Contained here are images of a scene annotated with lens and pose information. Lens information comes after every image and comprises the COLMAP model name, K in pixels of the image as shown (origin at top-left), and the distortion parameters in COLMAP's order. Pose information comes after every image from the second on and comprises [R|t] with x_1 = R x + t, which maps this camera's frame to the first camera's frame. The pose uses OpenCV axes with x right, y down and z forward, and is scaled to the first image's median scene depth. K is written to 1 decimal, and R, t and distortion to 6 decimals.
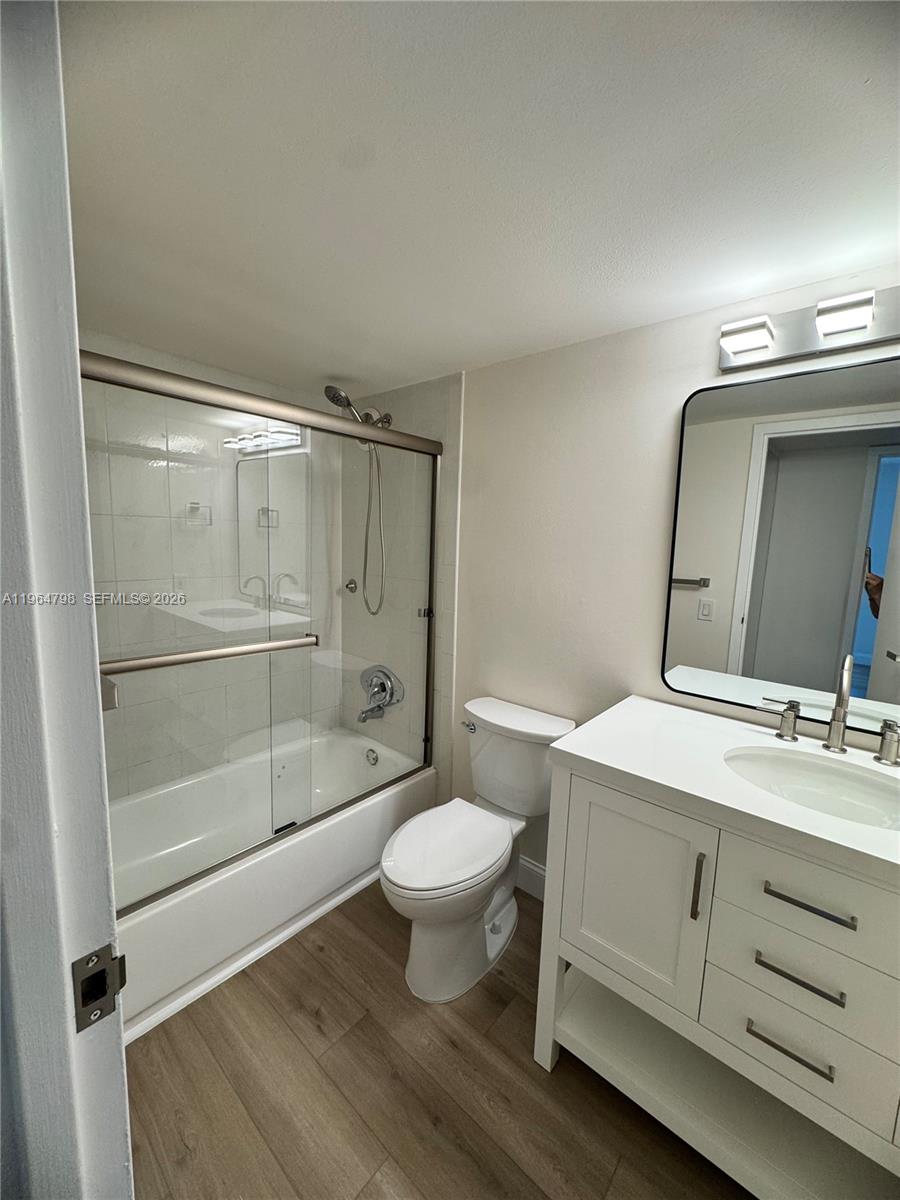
lens RADIAL K [[481.6, 0, 452.1], [0, 481.6, 599.6], [0, 0, 1]] dist [-0.001485, -0.000320]
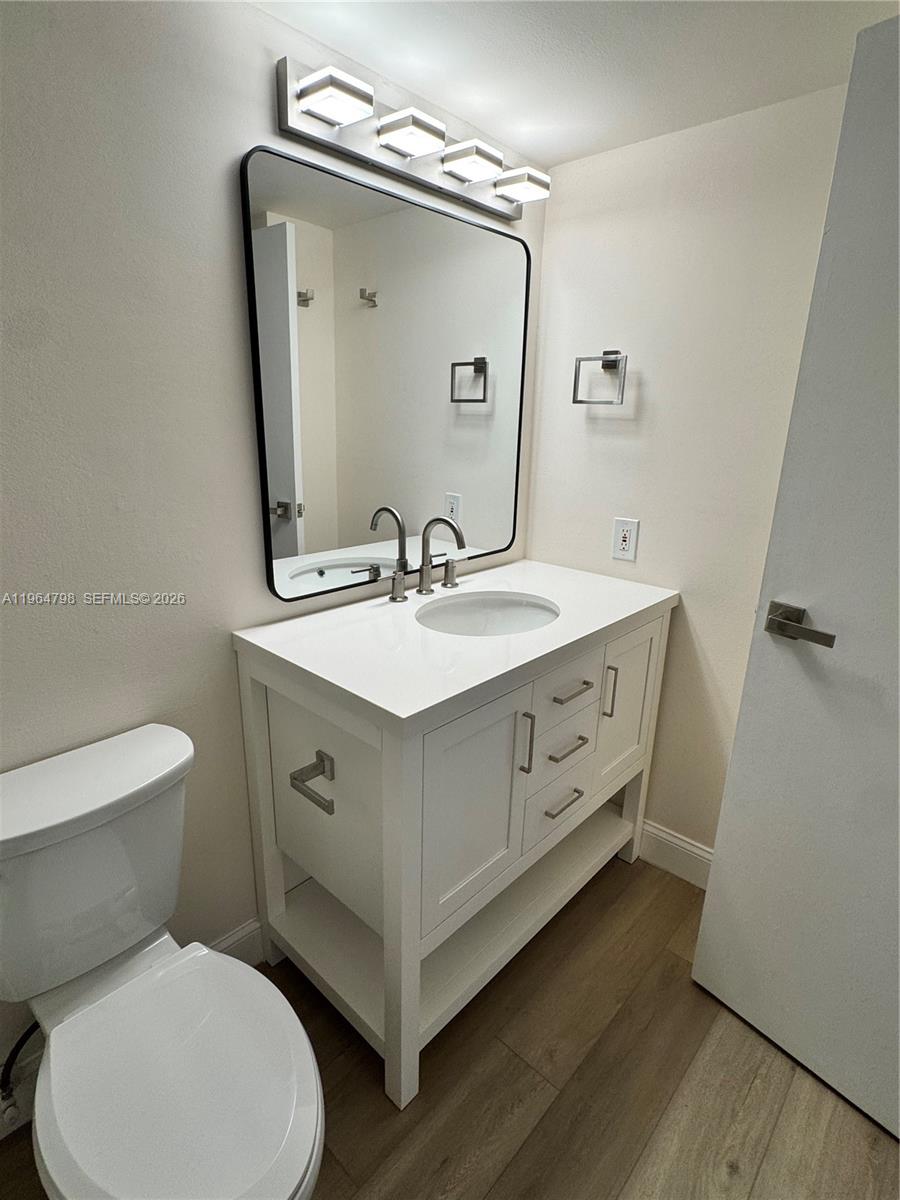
lens RADIAL K [[609.2, 0, 450.6], [0, 609.2, 598.4], [0, 0, 1]] dist [-0.003534, -0.000004]
pose [[0.035313, -0.314171, 0.948709, -0.363370], [0.106349, 0.945093, 0.309015, -0.067247], [-0.993702, 0.089982, 0.066786, 0.598462]]
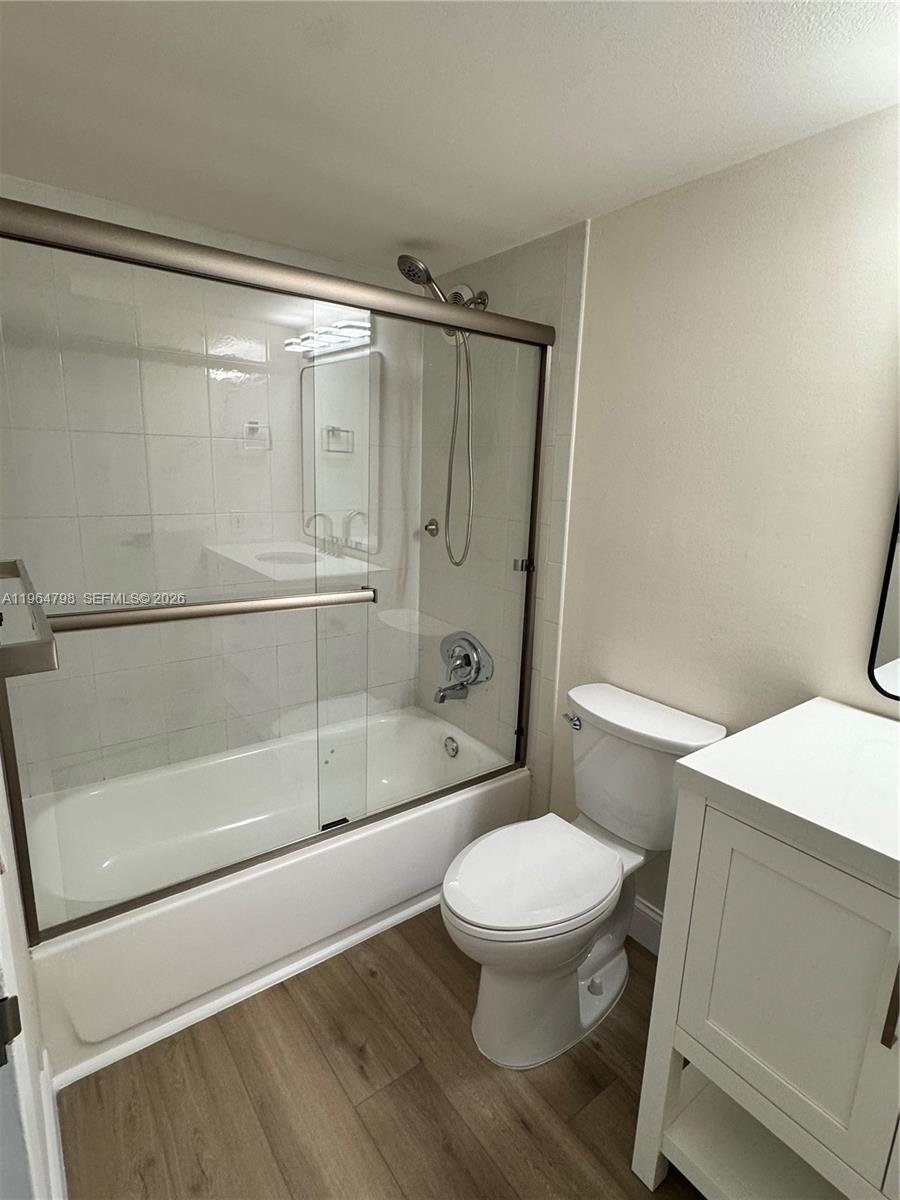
lens RADIAL K [[609.2, 0, 450.6], [0, 609.2, 598.4], [0, 0, 1]] dist [-0.003534, -0.000004]
pose [[0.976961, 0.044381, -0.208752, 0.040558], [-0.027650, 0.996216, 0.082395, 0.005089], [0.211619, -0.074724, 0.974491, 0.068931]]
